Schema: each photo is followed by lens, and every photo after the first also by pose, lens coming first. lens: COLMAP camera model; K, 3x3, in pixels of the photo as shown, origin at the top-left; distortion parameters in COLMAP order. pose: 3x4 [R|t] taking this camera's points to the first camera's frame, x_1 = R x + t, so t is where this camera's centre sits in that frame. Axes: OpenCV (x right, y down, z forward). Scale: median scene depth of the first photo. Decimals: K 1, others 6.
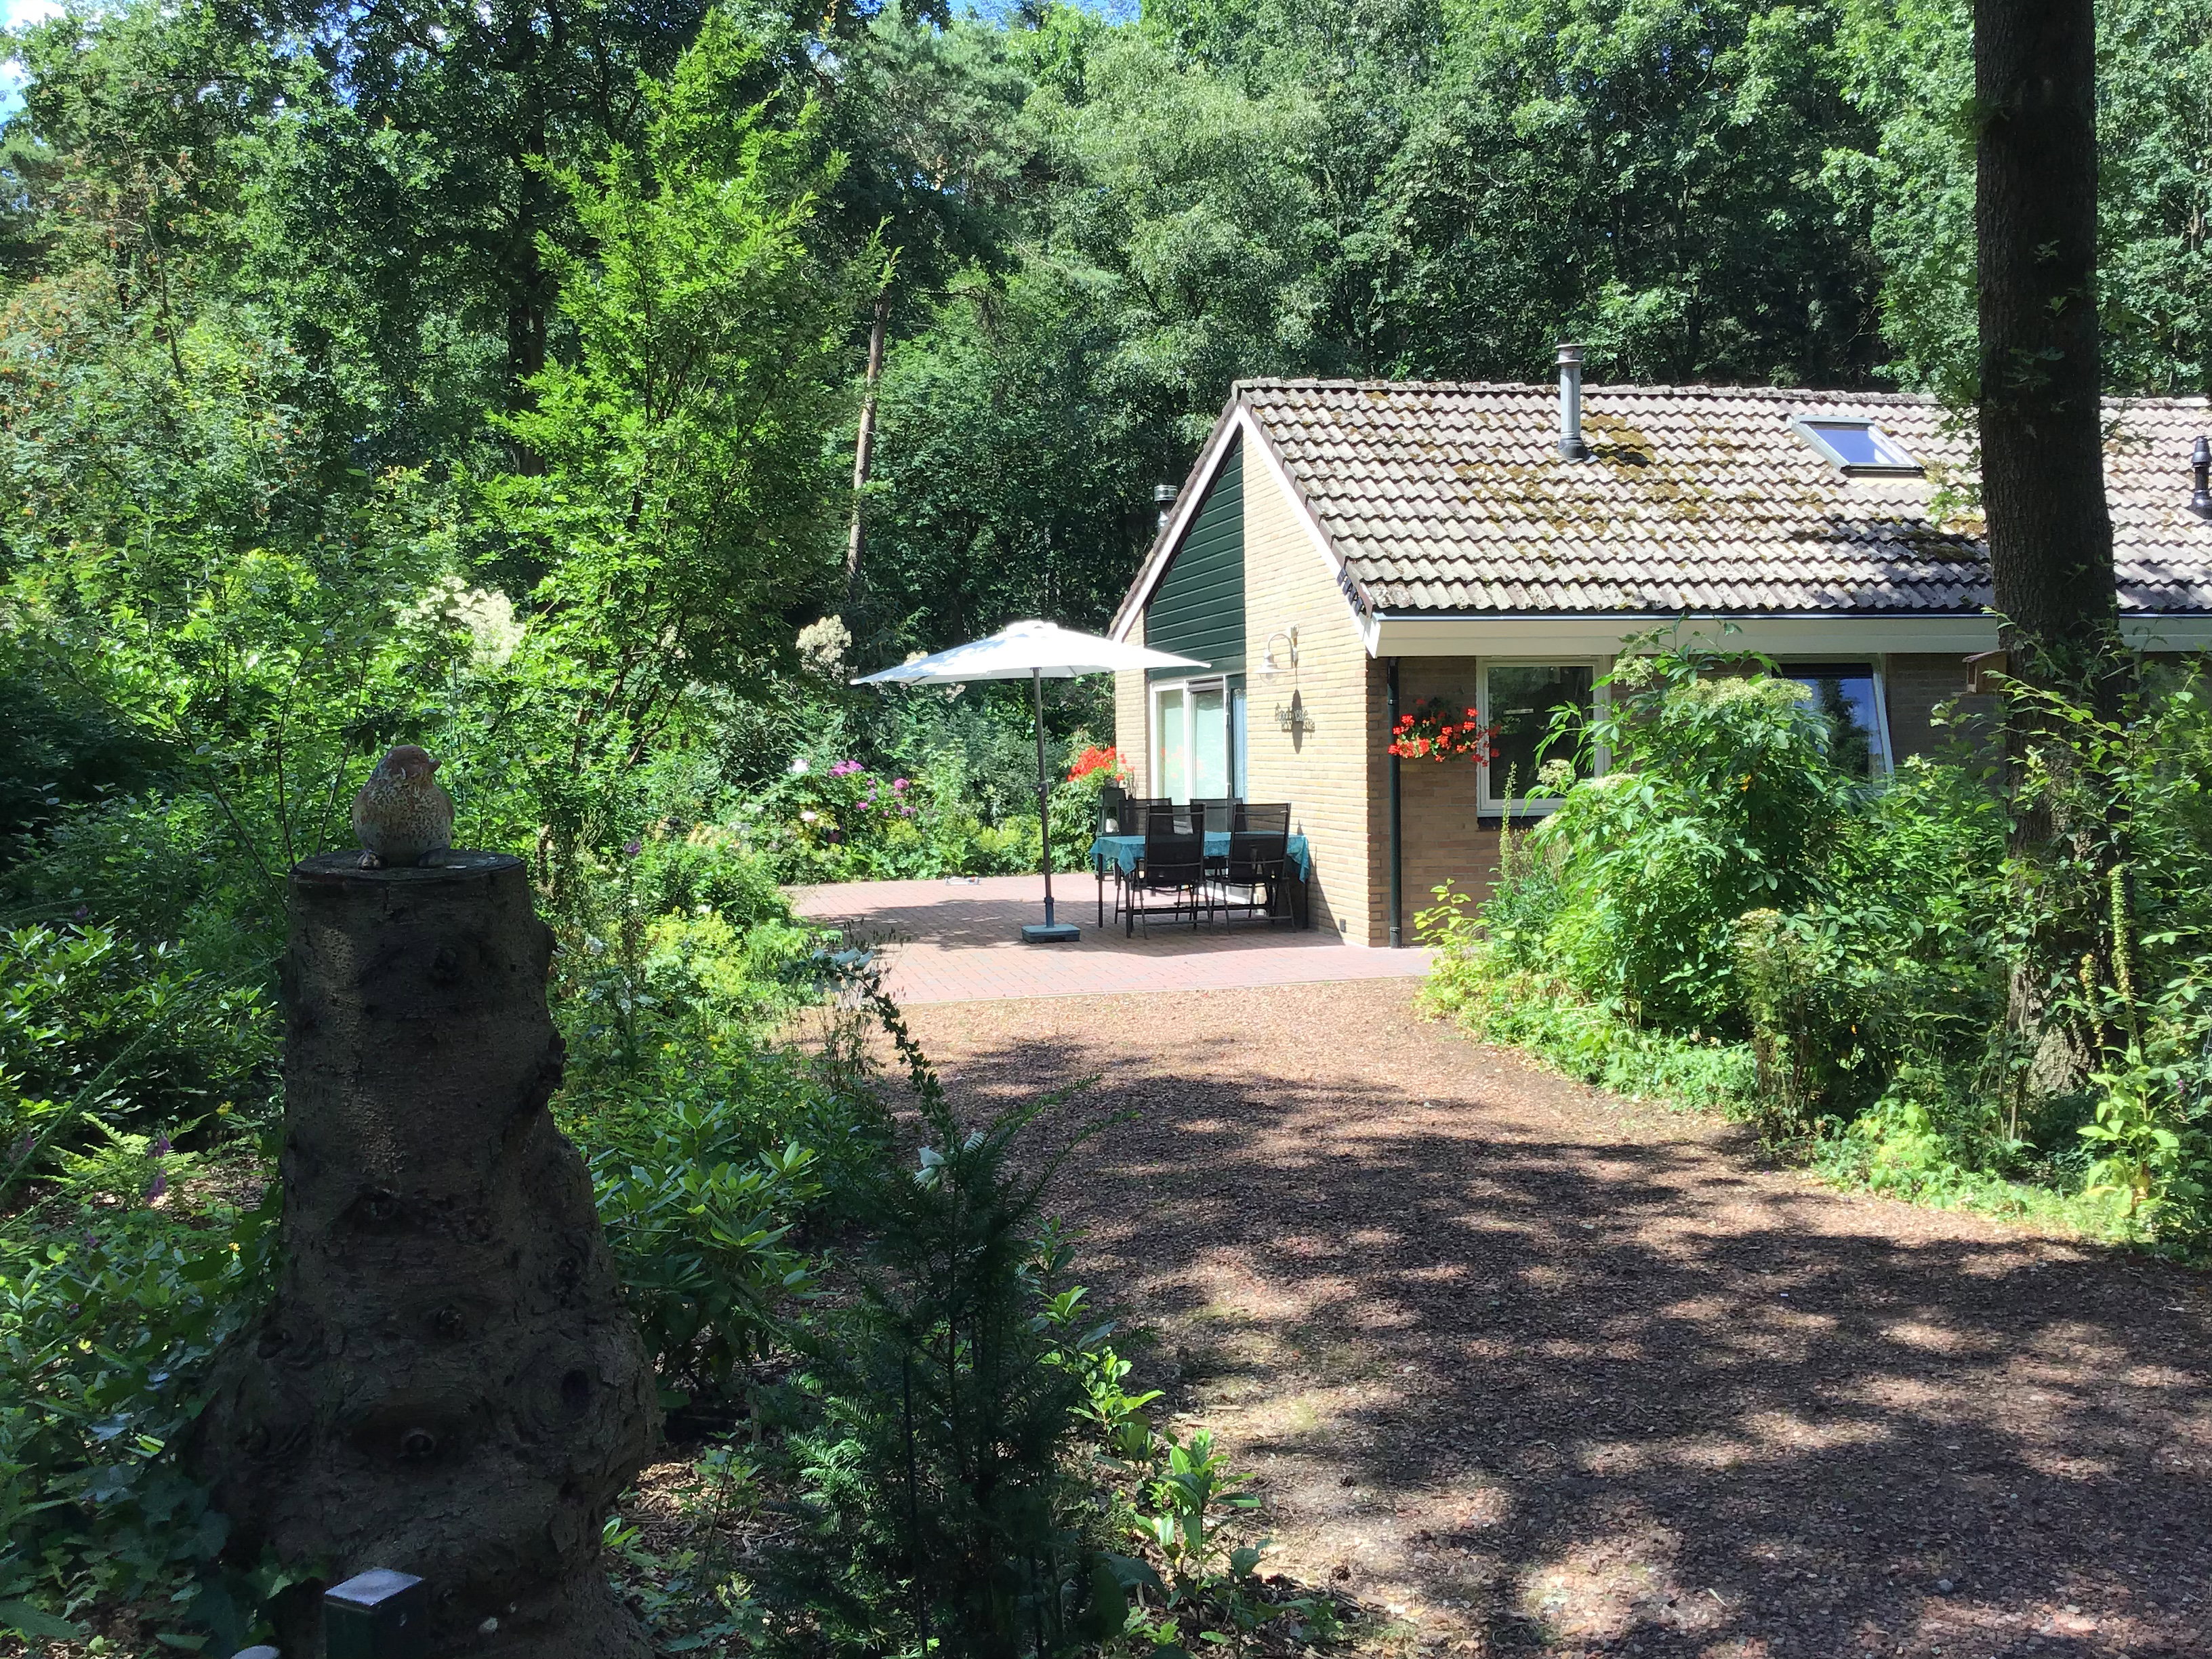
lens RADIAL K [[1777.1, 0, 1107.0], [0, 1777.1, 828.8], [0, 0, 1]] dist [0.002941, 0.000650]
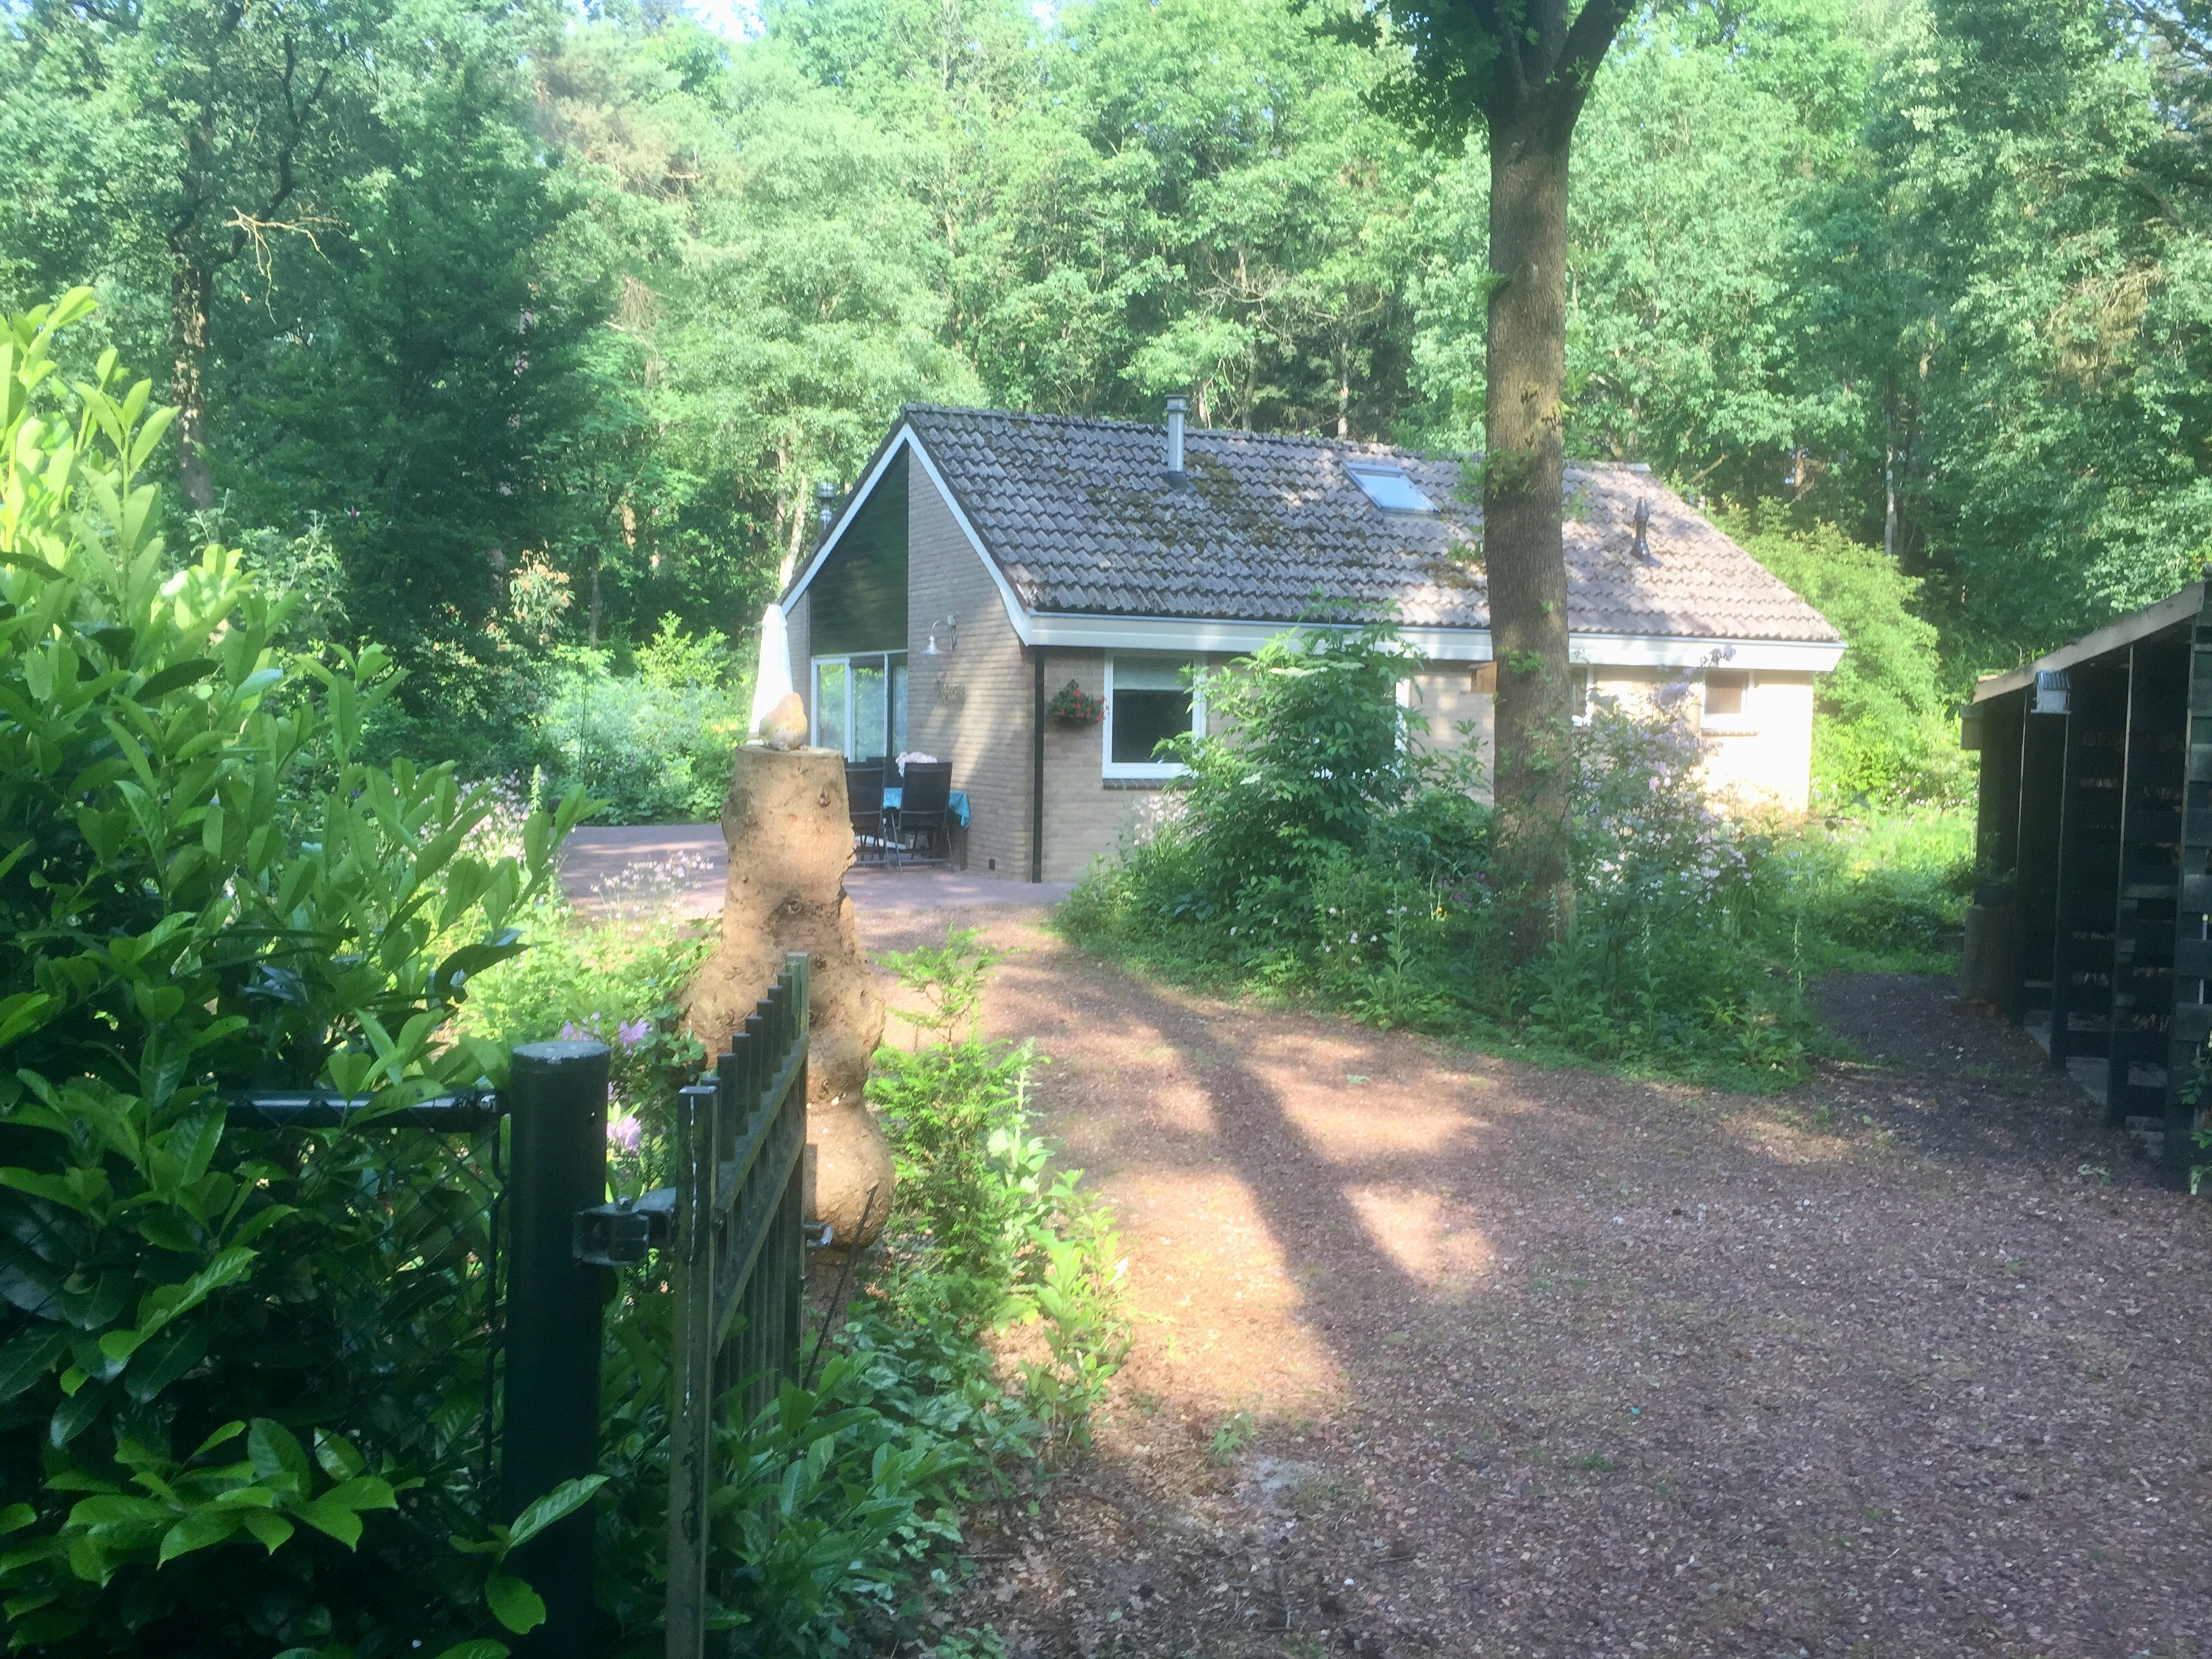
lens RADIAL K [[1868.7, 0, 1105.5], [0, 1868.7, 829.7], [0, 0, 1]] dist [-0.003415, -0.000148]
pose [[0.964361, 0.016179, 0.264093, -0.124312], [-0.018861, 0.999793, 0.007620, 0.018181], [-0.263916, -0.012329, 0.964467, -0.235557]]
